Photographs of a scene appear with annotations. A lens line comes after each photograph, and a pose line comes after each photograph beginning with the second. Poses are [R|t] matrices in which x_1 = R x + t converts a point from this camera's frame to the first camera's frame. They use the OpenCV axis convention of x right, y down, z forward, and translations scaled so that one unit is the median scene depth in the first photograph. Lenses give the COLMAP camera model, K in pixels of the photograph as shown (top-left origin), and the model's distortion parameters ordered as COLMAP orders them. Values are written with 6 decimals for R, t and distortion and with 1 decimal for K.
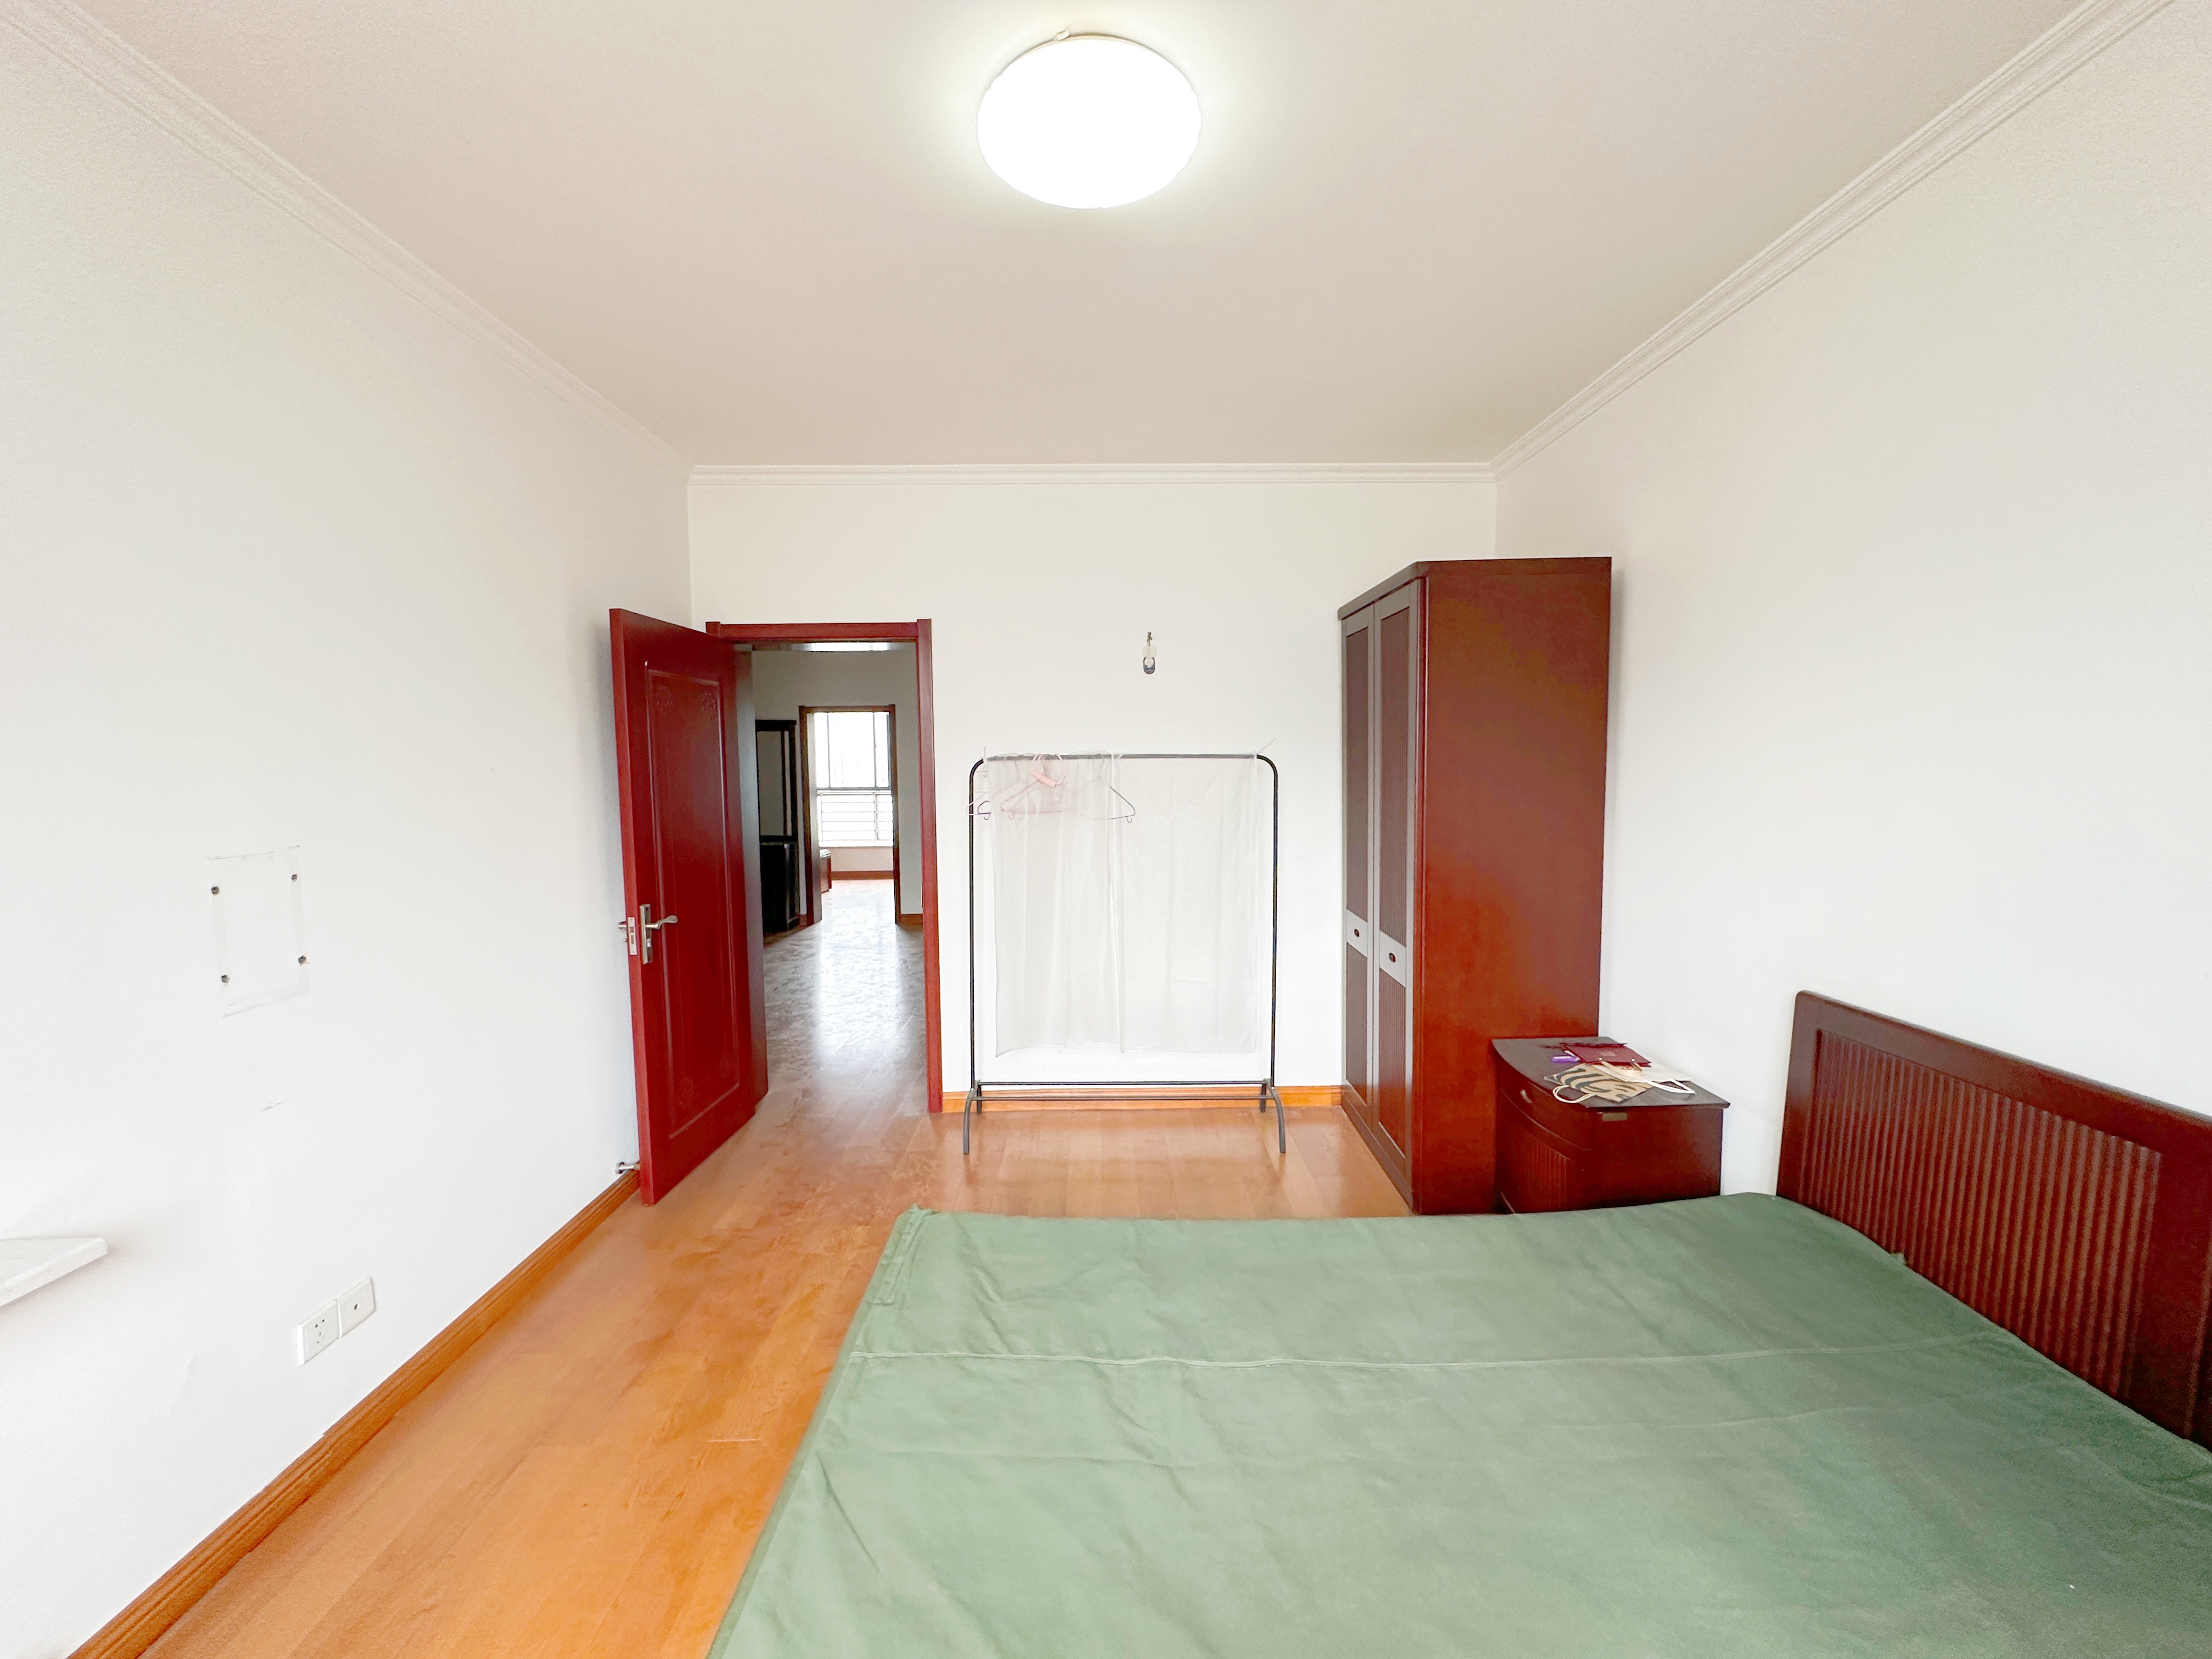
lens RADIAL K [[875.7, 0, 1106.0], [0, 875.7, 829.5], [0, 0, 1]] dist [-0.001407, -0.000231]
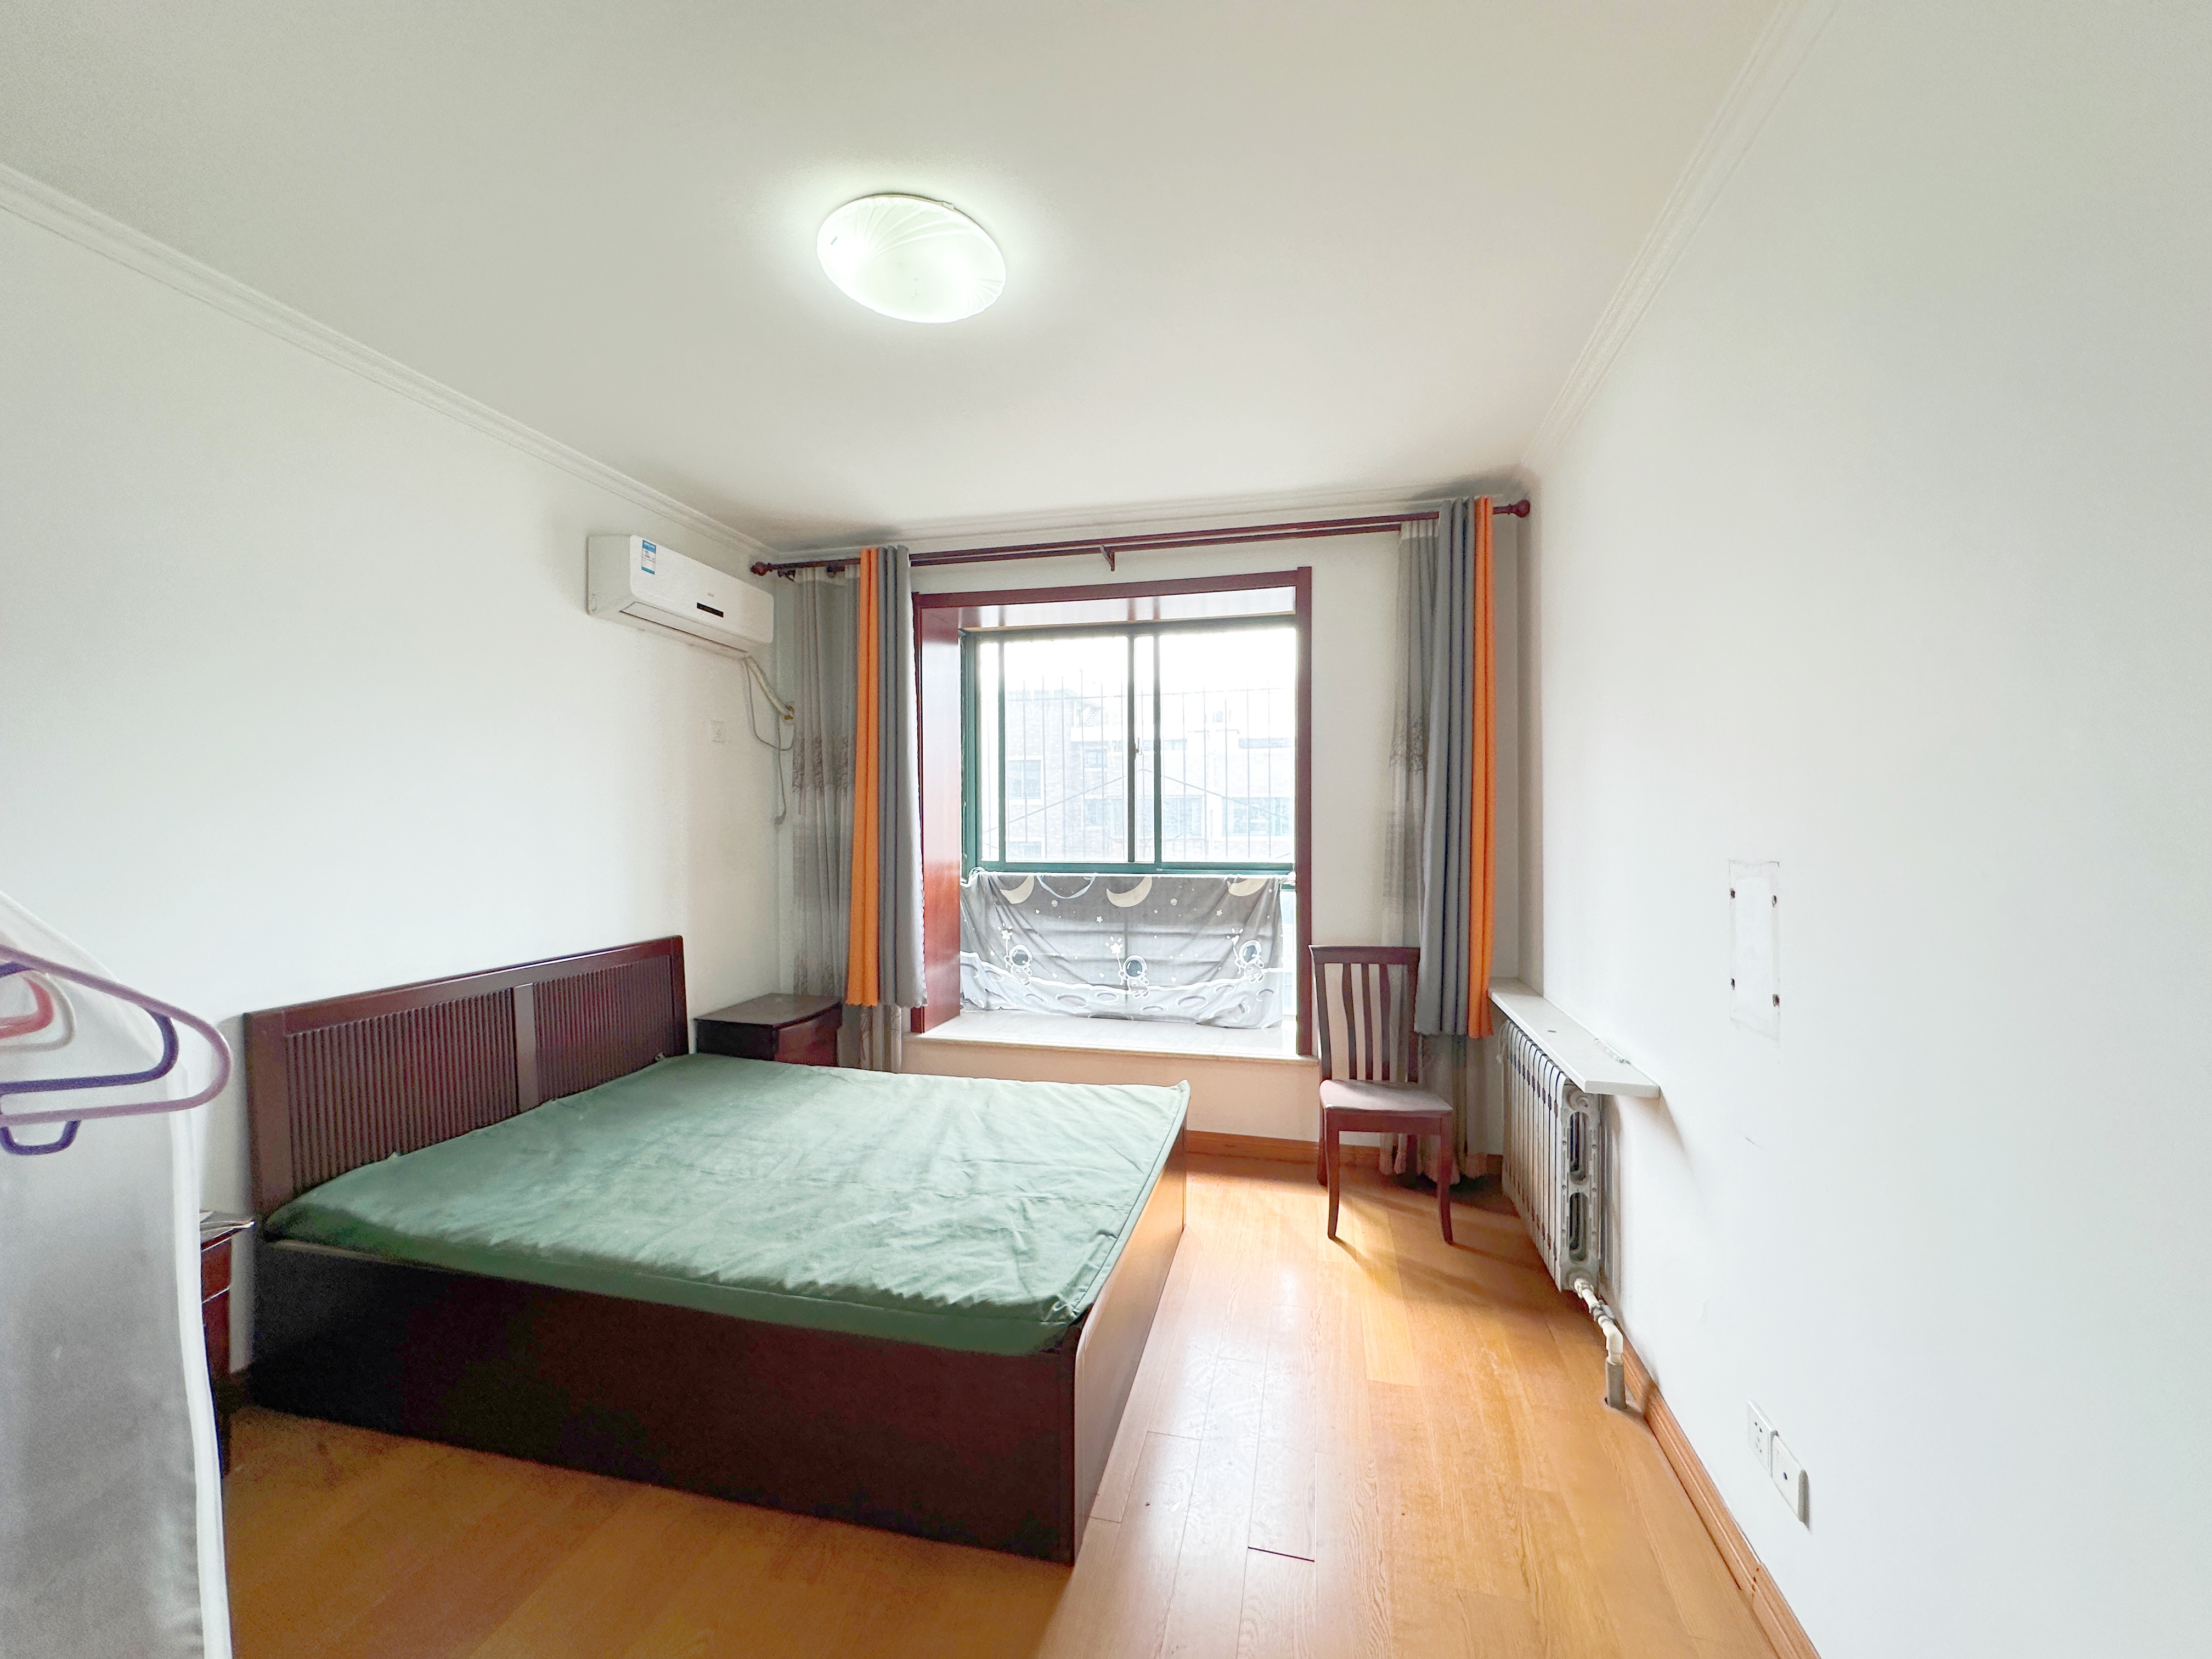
lens RADIAL K [[875.7, 0, 1106.0], [0, 875.7, 829.5], [0, 0, 1]] dist [-0.001407, -0.000231]
pose [[-0.968231, 0.009995, 0.249857, -0.583631], [0.031187, 0.996226, 0.081000, -0.110856], [-0.248105, 0.086219, -0.964889, 2.207026]]
